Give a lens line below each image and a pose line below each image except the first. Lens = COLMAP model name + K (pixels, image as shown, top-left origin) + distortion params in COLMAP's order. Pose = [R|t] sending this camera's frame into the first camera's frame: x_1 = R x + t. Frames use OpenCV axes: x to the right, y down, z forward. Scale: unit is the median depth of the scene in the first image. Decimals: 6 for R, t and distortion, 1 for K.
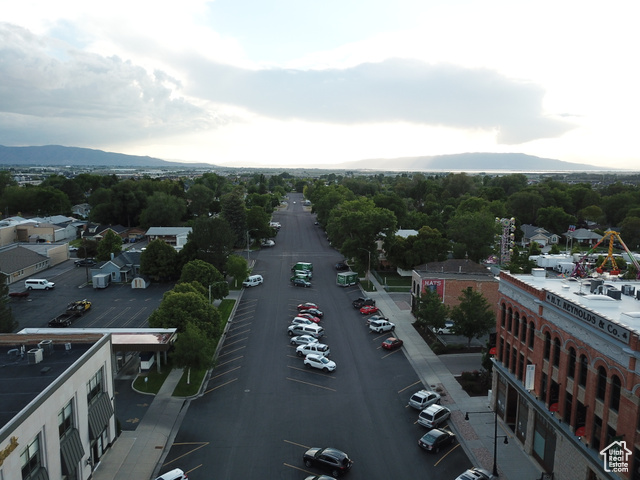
lens RADIAL K [[491.8, 0, 316.1], [0, 491.8, 241.7], [0, 0, 1]] dist [0.001982, 0.011555]
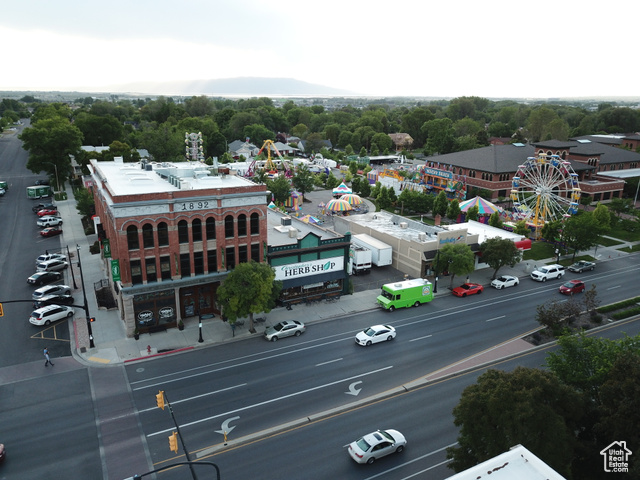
lens RADIAL K [[491.8, 0, 316.9], [0, 491.8, 240.7], [0, 0, 1]] dist [0.001982, 0.011555]
pose [[0.904509, -0.117789, 0.409864, 0.104460], [0.057535, 0.986017, 0.156396, 0.030496], [-0.422555, -0.117880, 0.898639, -0.166810]]
